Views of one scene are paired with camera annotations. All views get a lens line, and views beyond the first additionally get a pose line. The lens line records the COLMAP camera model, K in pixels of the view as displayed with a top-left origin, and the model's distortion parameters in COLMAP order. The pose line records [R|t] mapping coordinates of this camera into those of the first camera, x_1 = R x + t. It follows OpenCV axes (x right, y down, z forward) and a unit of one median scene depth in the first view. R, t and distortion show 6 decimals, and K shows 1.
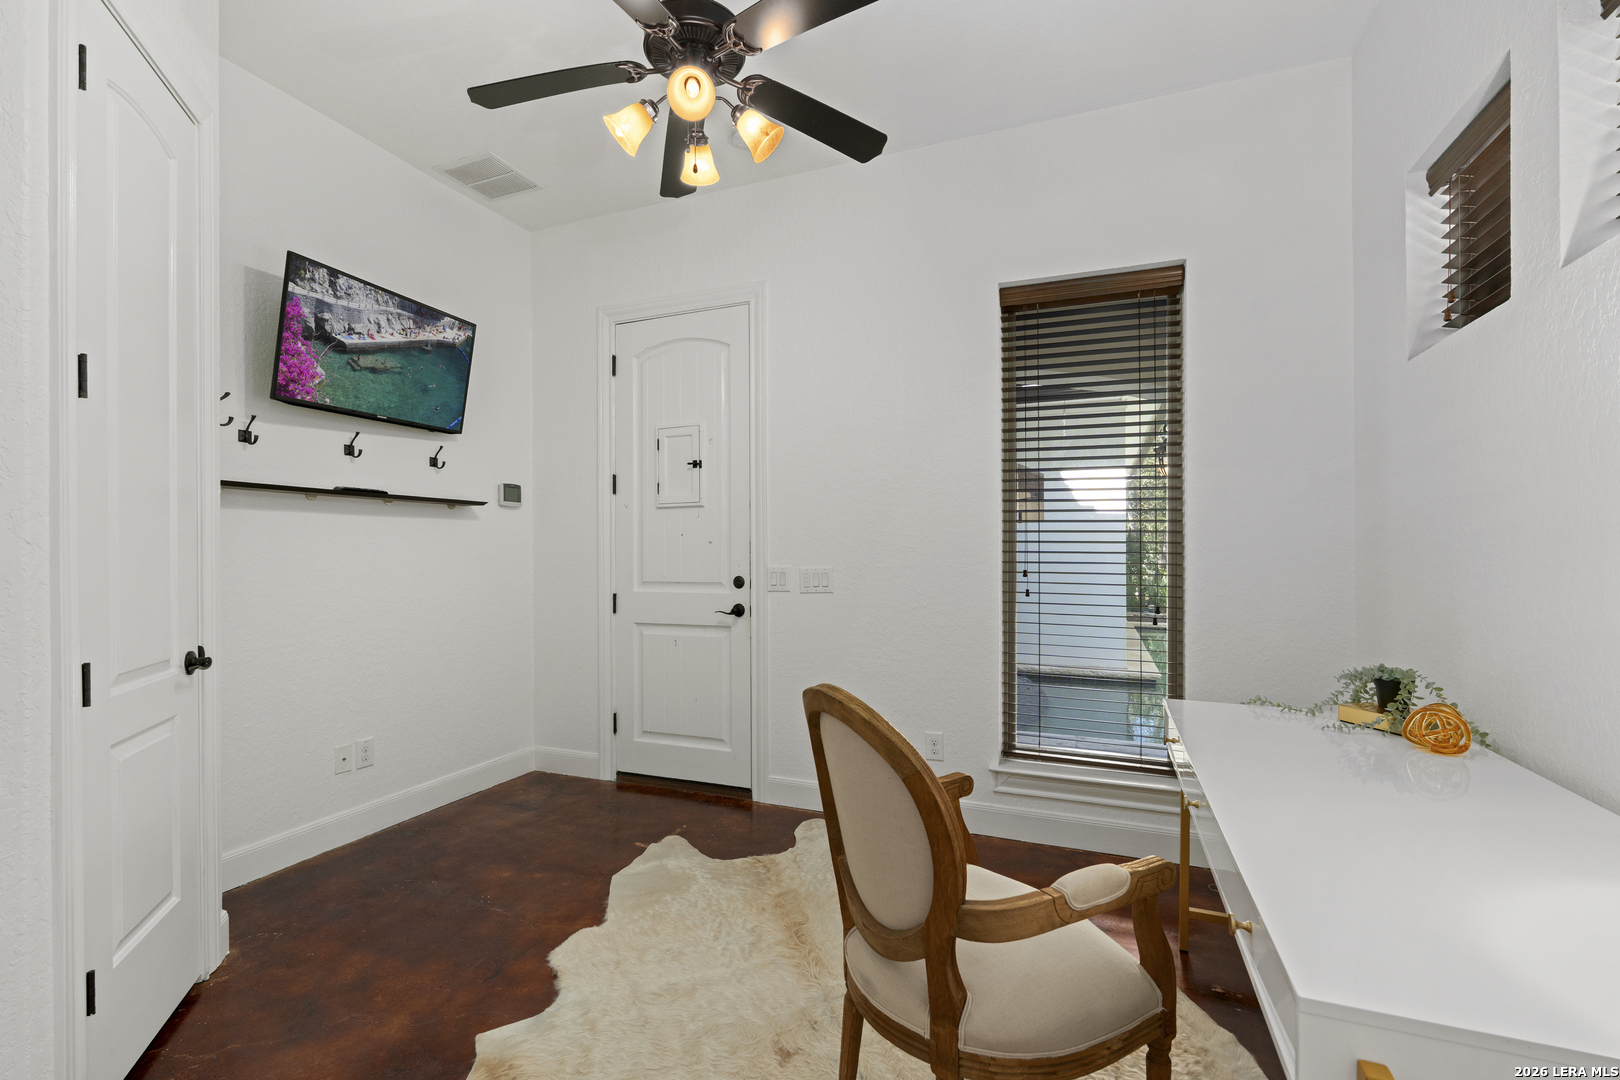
lens RADIAL K [[714.6, 0, 812.5], [0, 714.6, 542.8], [0, 0, 1]] dist [-0.002045, -0.000029]
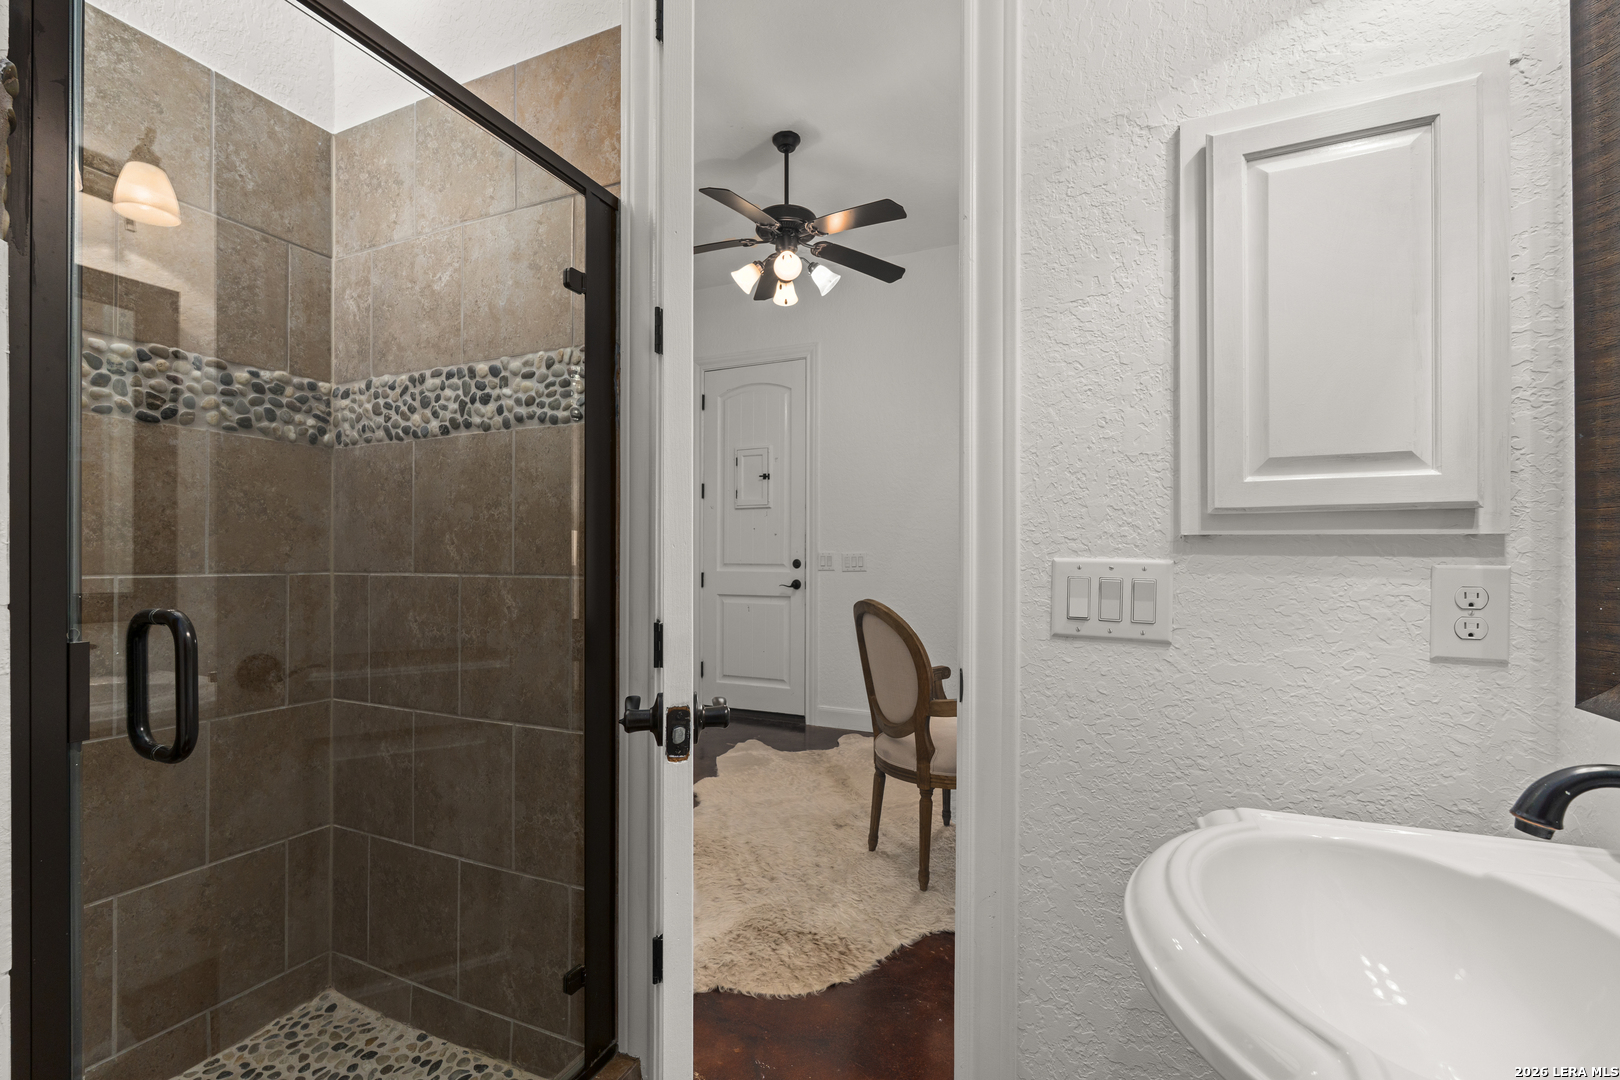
lens RADIAL K [[714.6, 0, 806.3], [0, 714.6, 546.1], [0, 0, 1]] dist [-0.002045, -0.000029]
pose [[0.998788, 0.007526, -0.048645, -0.025252], [-0.007400, 0.999969, 0.002767, 0.023634], [0.048665, -0.002404, 0.998812, -0.476716]]
